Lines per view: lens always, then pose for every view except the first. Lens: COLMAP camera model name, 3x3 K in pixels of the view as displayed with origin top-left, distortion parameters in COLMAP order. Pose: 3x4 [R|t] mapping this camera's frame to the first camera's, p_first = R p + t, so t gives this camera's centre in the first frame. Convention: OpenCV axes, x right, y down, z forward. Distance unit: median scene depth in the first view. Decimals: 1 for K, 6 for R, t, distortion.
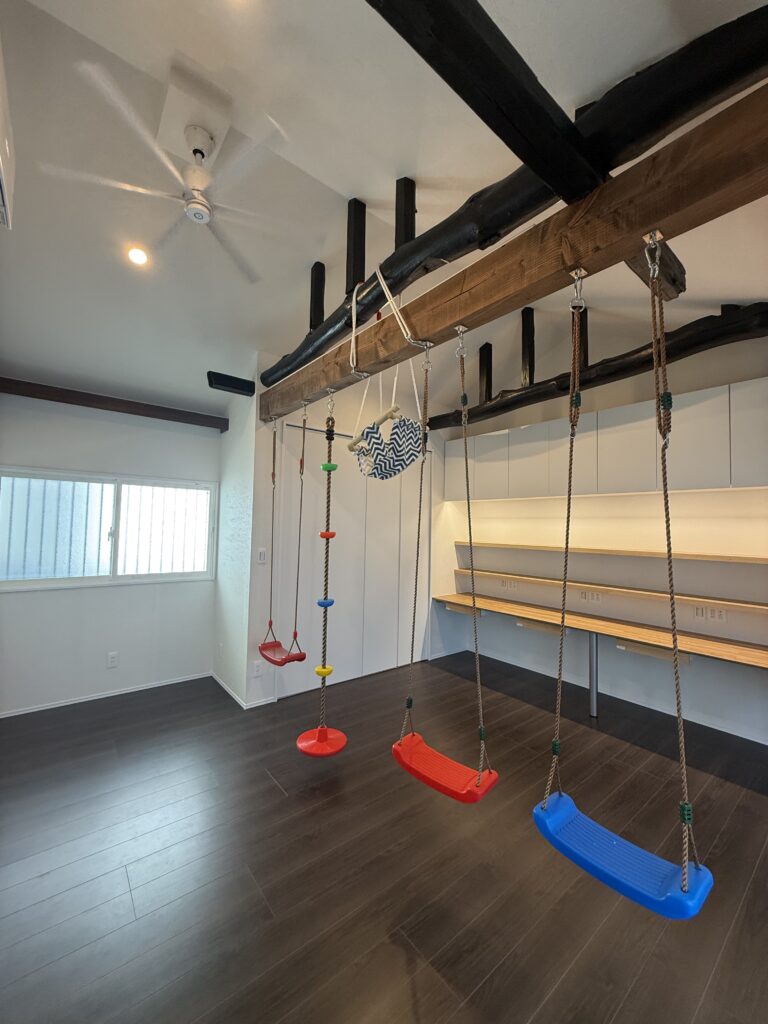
lens RADIAL K [[408.6, 0, 386.7], [0, 408.6, 507.8], [0, 0, 1]] dist [0.001867, 0.000765]
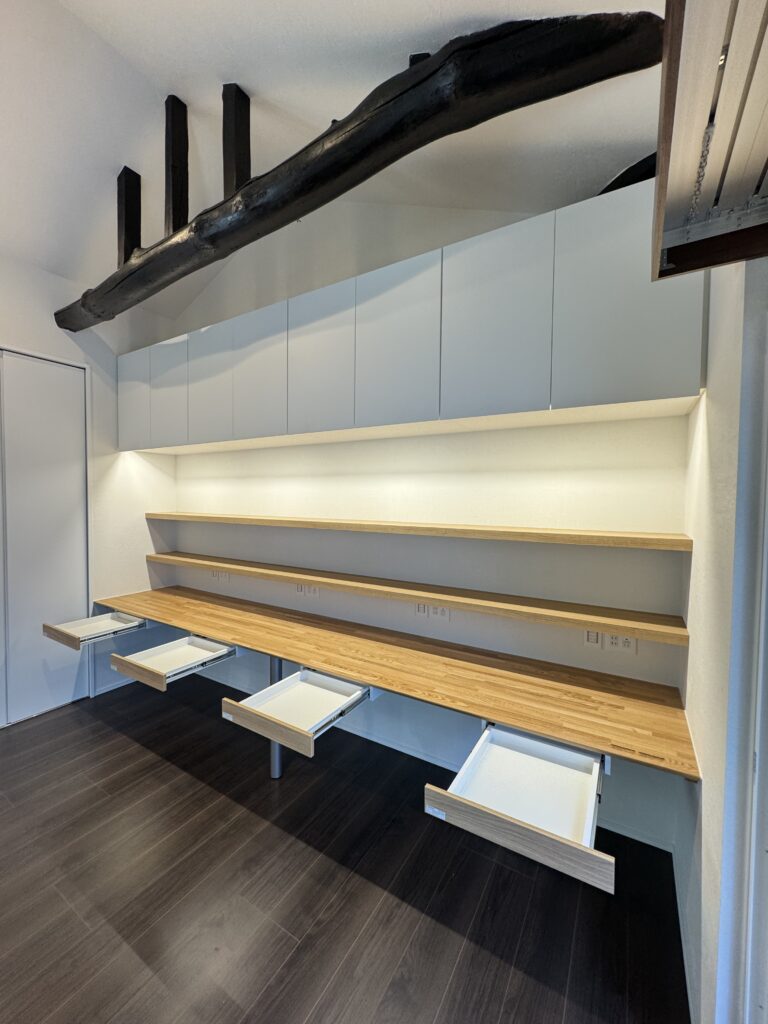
lens RADIAL K [[410.3, 0, 383.3], [0, 410.3, 510.1], [0, 0, 1]] dist [-0.000601, -0.000964]
pose [[0.938207, -0.017519, 0.345630, 0.316044], [-0.011581, 0.996569, 0.081950, 0.018880], [-0.345880, -0.080889, 0.934785, 0.255248]]
